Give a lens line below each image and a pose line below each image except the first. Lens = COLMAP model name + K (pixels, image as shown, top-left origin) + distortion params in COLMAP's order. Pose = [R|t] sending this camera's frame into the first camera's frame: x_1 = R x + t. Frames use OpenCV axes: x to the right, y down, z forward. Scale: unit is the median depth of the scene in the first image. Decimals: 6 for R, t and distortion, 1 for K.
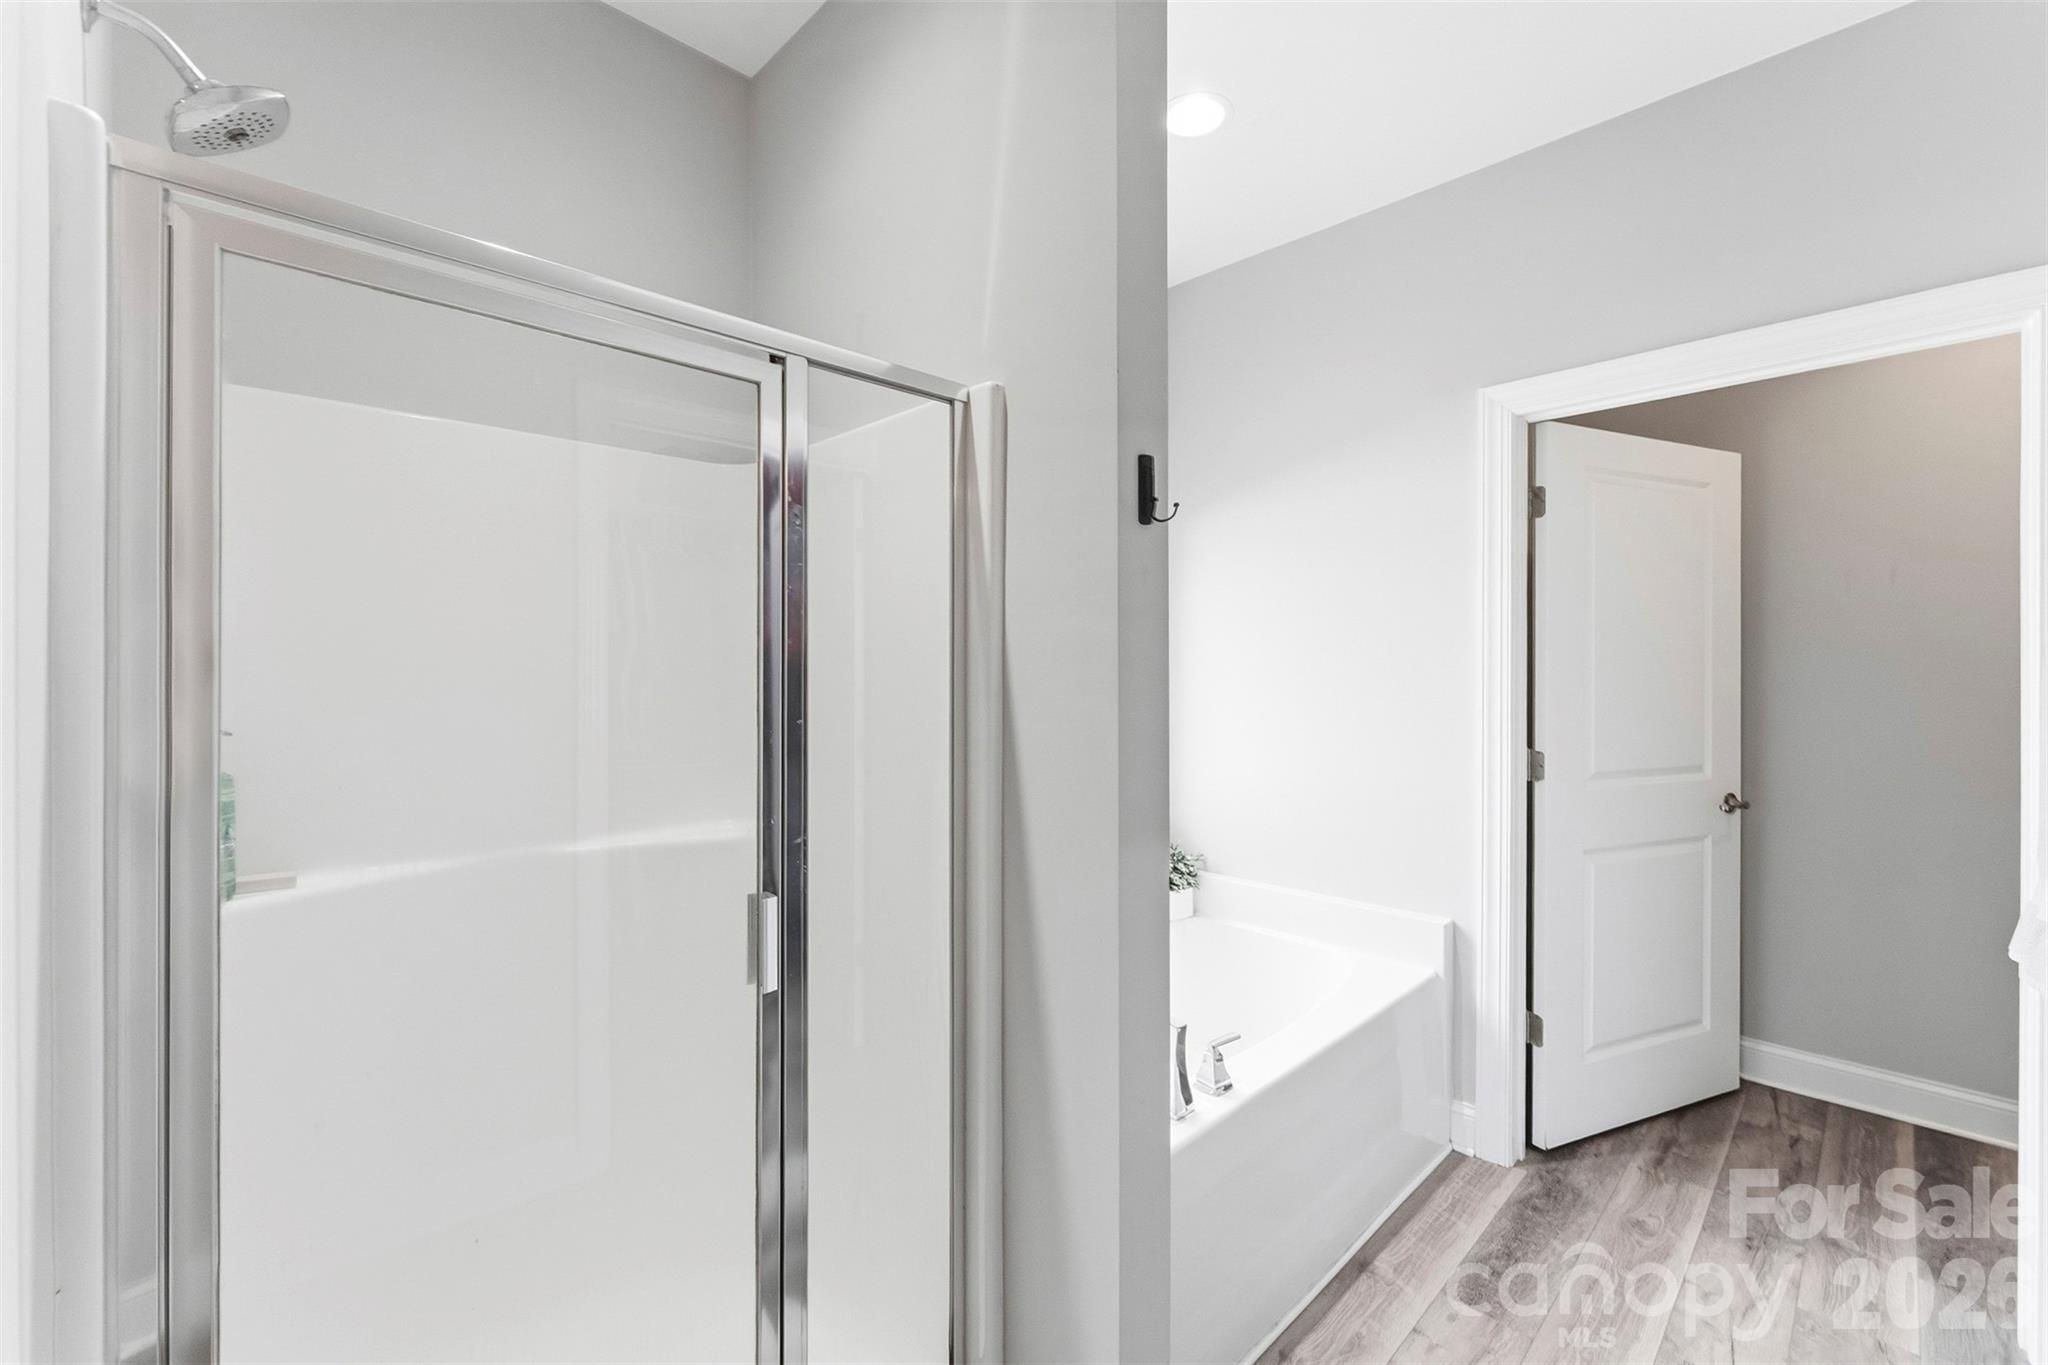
lens RADIAL K [[831.6, 0, 1038.7], [0, 831.6, 672.3], [0, 0, 1]] dist [-0.003190, 0.000273]
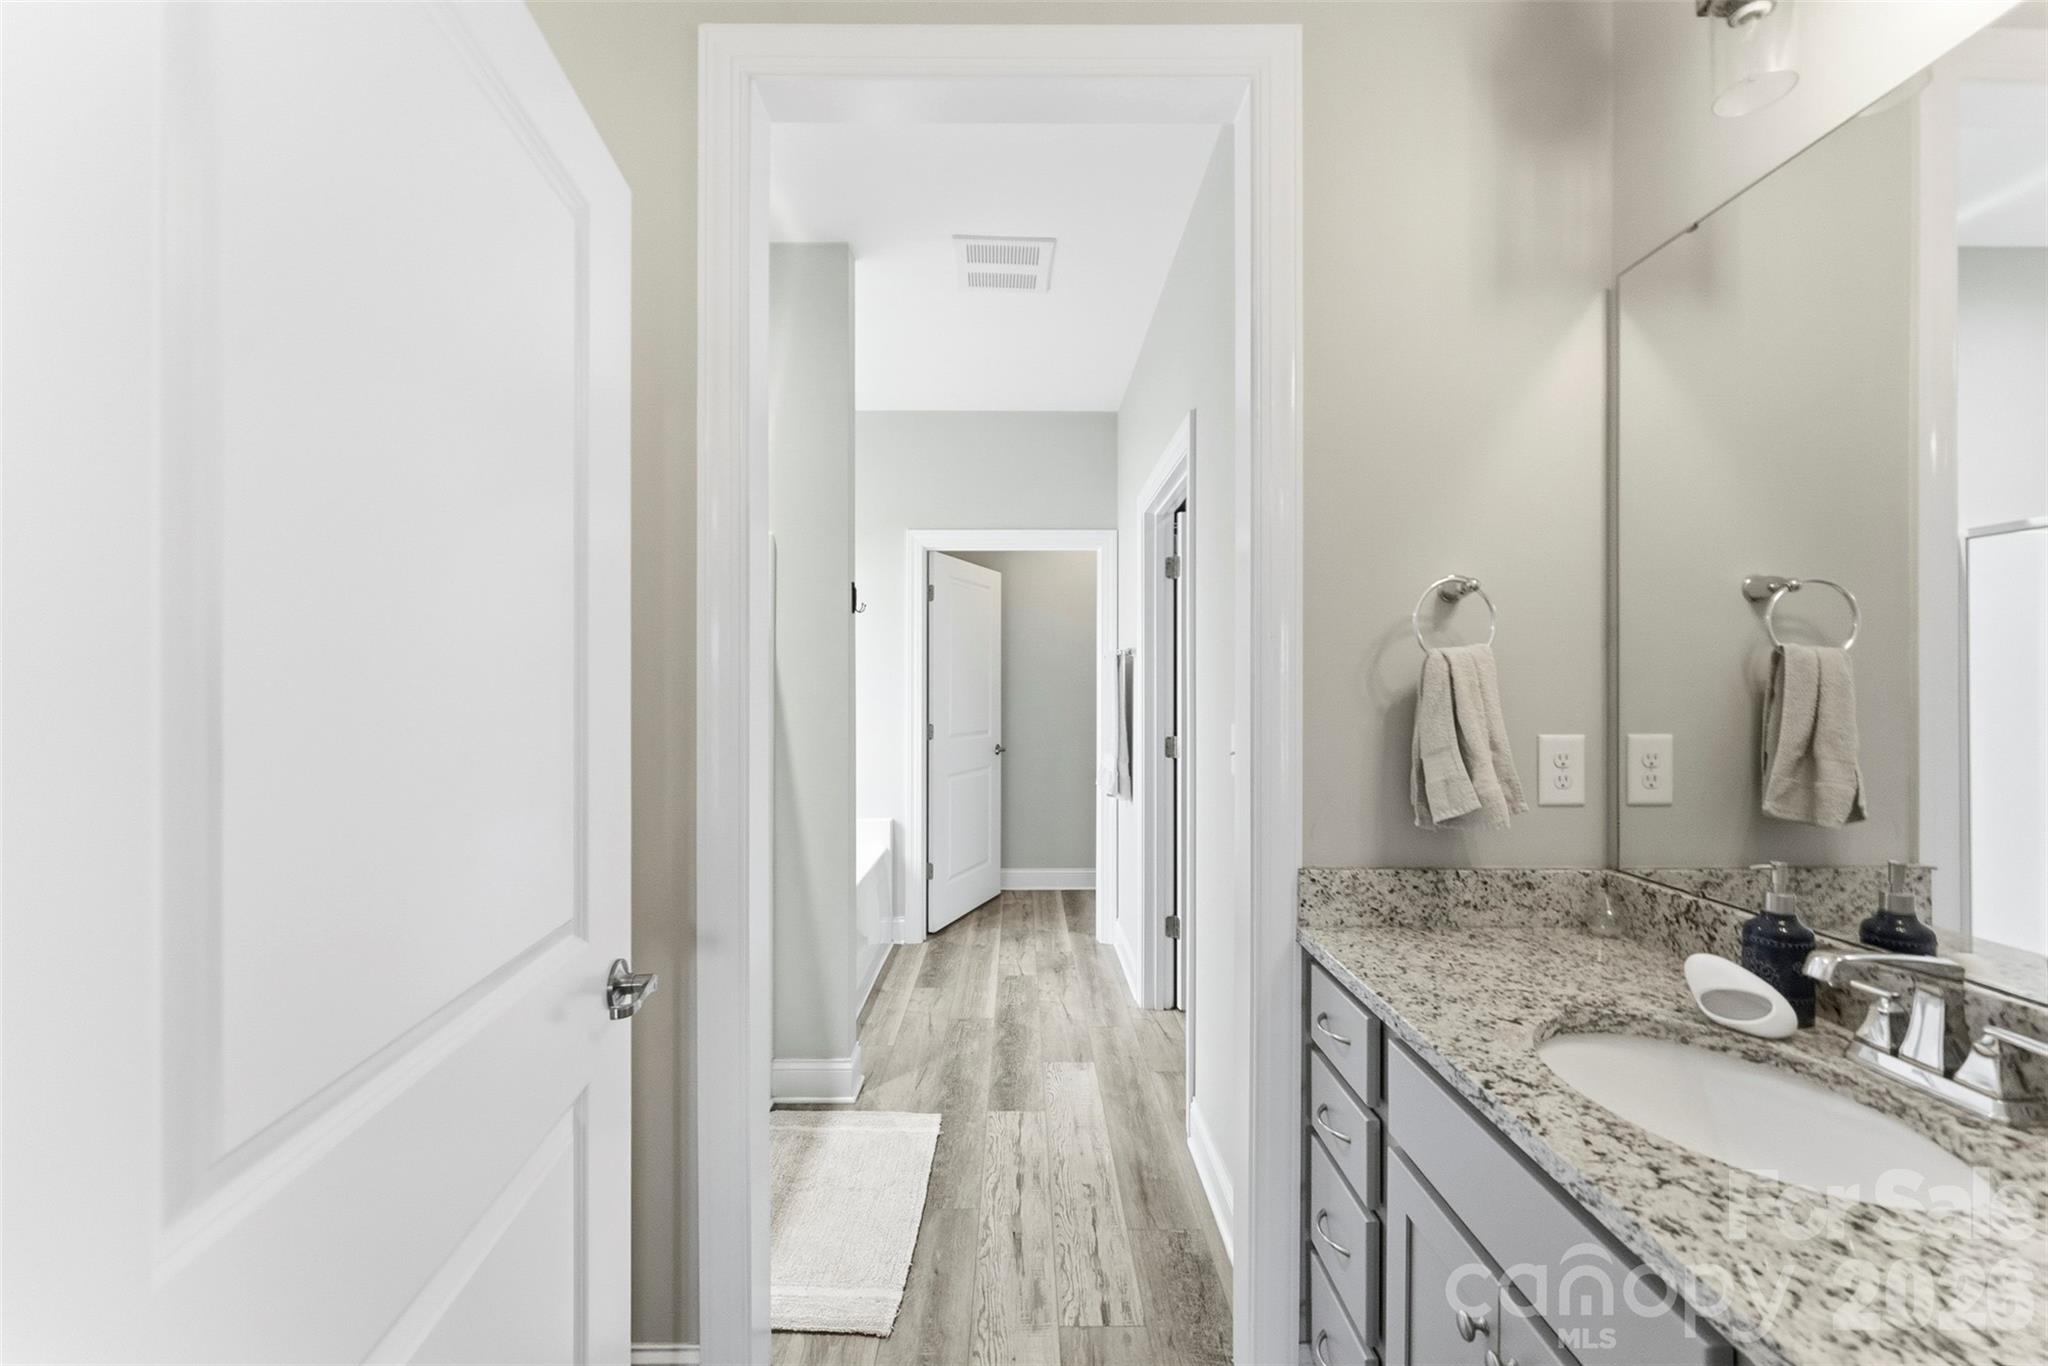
lens RADIAL K [[831.6, 0, 1013.4], [0, 831.6, 689.3], [0, 0, 1]] dist [-0.003190, 0.000273]
pose [[0.701018, -0.000782, 0.713143, -0.625591], [-0.001212, 0.999997, 0.002288, 0.010894], [-0.713143, -0.002469, 0.701014, -0.469300]]
